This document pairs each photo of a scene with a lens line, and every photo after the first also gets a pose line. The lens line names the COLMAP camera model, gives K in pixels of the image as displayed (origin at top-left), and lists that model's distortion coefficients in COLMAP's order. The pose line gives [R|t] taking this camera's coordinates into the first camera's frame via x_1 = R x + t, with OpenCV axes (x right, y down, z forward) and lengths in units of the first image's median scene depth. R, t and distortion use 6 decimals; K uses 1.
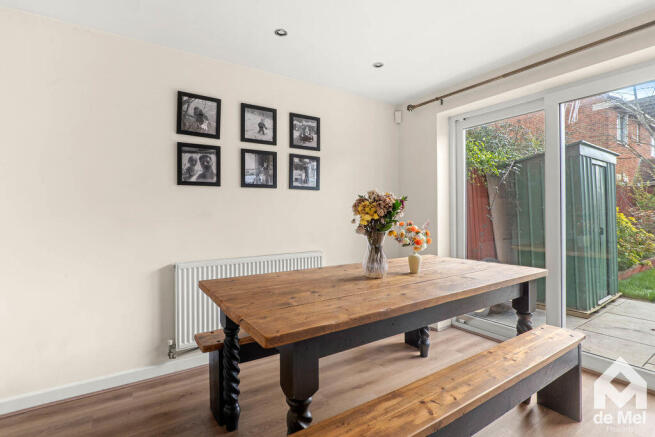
lens RADIAL K [[310.6, 0, 326.6], [0, 310.6, 213.8], [0, 0, 1]] dist [-0.000904, 0.000266]
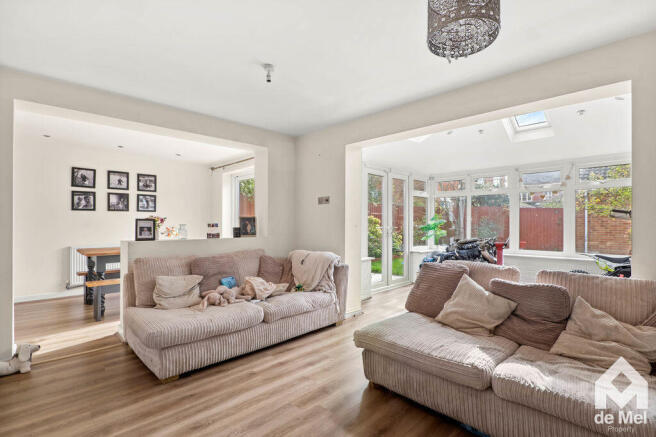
lens RADIAL K [[311.1, 0, 327.8], [0, 311.1, 223.2], [0, 0, 1]] dist [-0.000904, 0.000266]
pose [[0.981953, 0.000590, 0.189127, 0.793588], [-0.000412, 0.999999, -0.000982, -0.003284], [-0.189127, 0.000887, 0.981952, -1.347022]]
